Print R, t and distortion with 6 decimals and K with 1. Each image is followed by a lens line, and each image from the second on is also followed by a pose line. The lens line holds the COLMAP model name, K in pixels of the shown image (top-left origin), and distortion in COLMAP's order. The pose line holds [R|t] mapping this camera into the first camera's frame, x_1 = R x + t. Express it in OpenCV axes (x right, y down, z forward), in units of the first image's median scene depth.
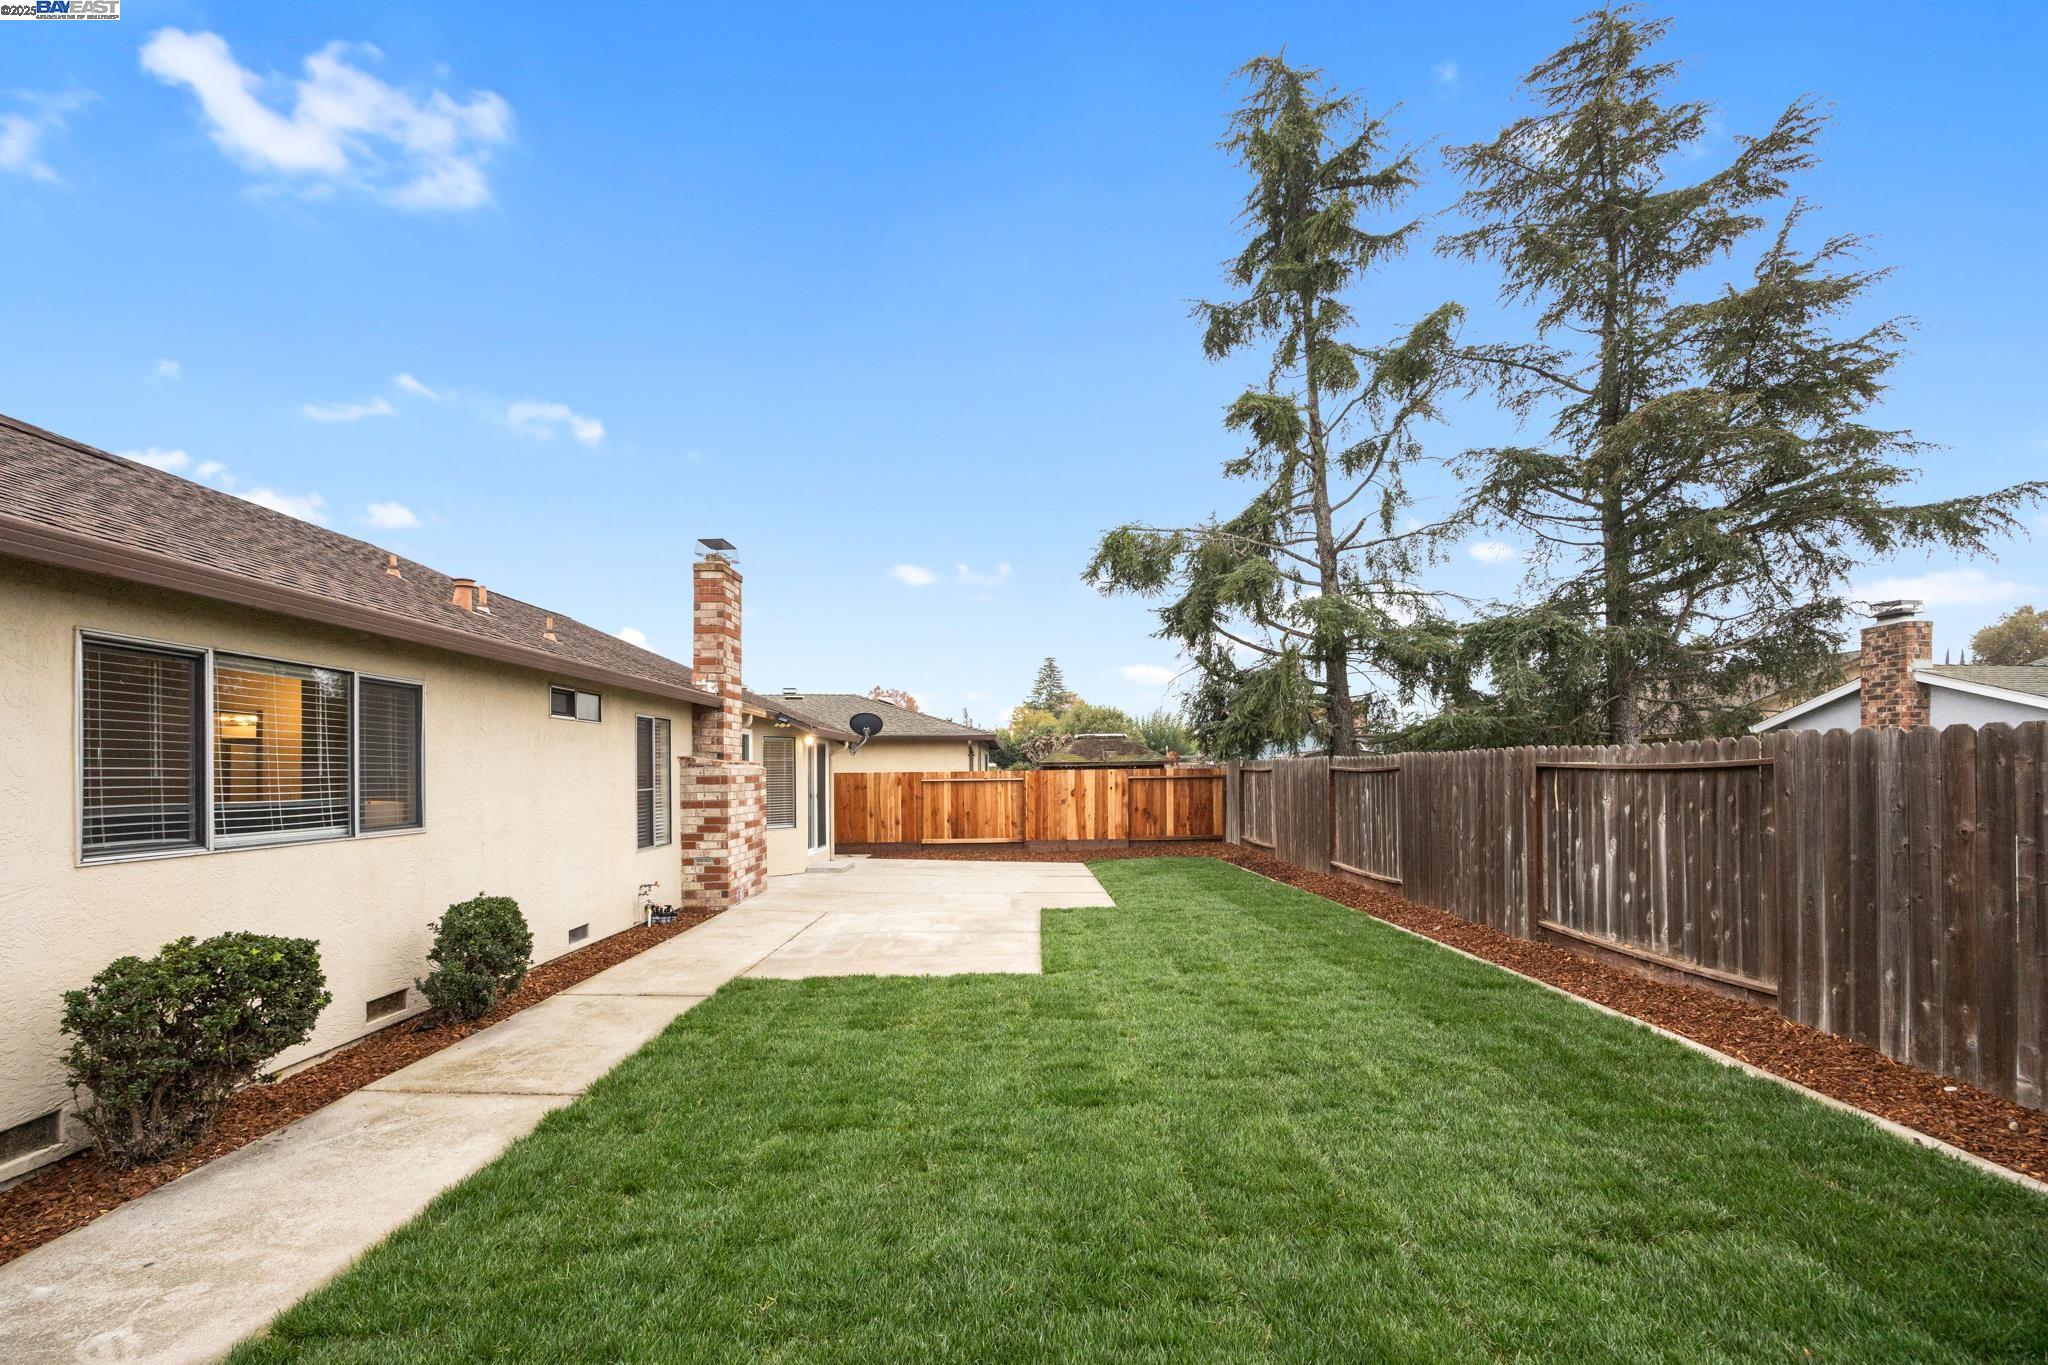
lens RADIAL K [[808.4, 0, 1020.0], [0, 808.4, 769.5], [0, 0, 1]] dist [-0.007485, 0.000126]
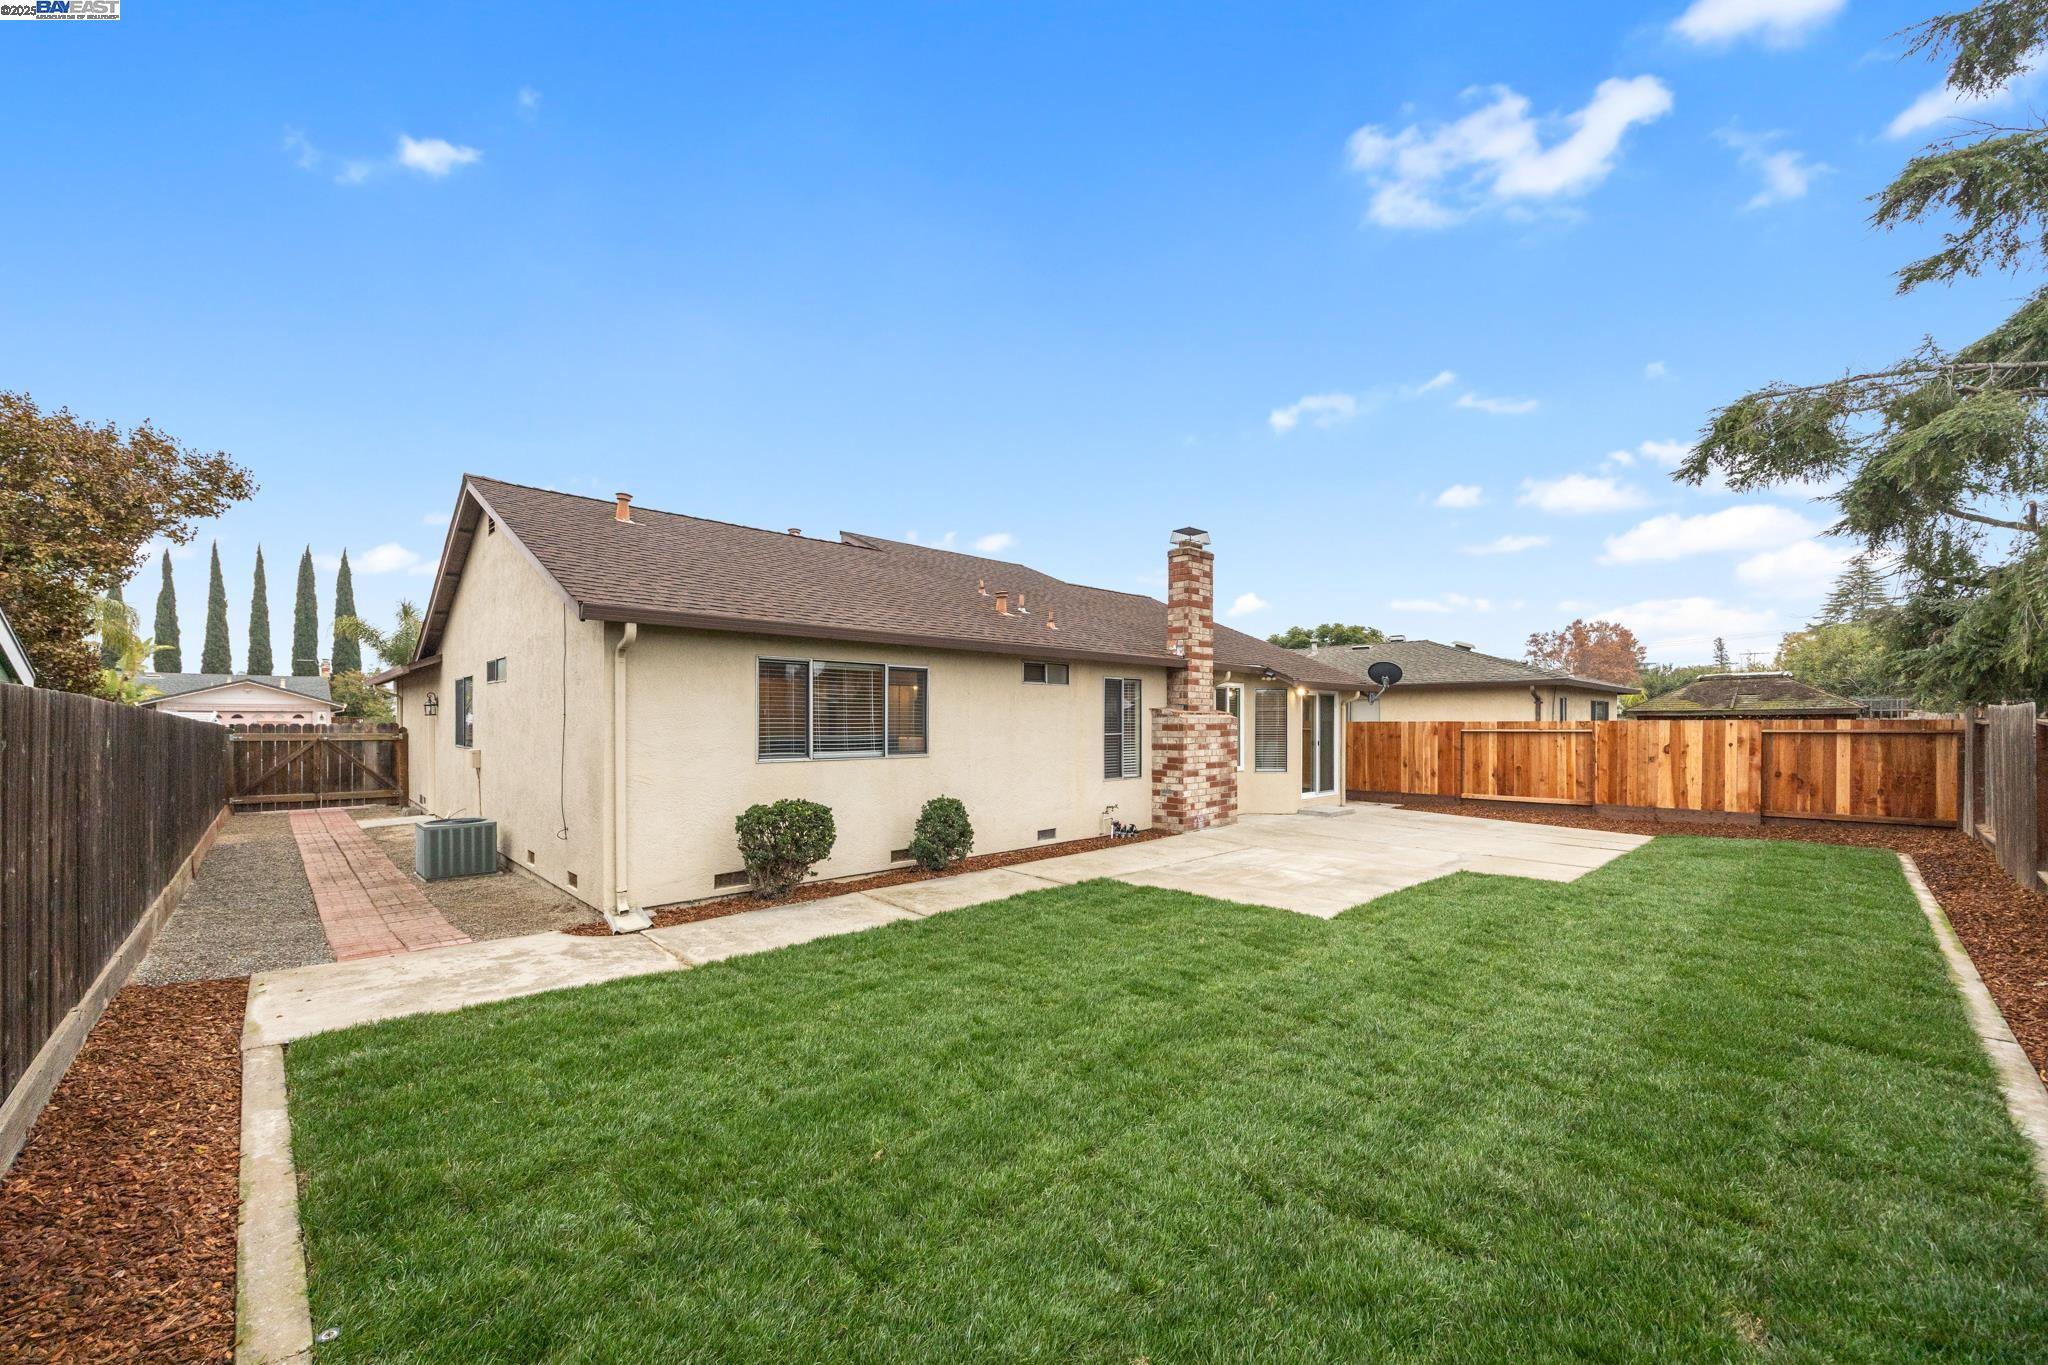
lens RADIAL K [[785.1, 0, 1019.9], [0, 785.1, 720.6], [0, 0, 1]] dist [-0.009064, -0.000088]
pose [[0.680077, 0.007645, -0.733100, 0.313756], [-0.003033, 0.999966, 0.007614, -0.005271], [0.733134, -0.002955, 0.680078, 0.017070]]
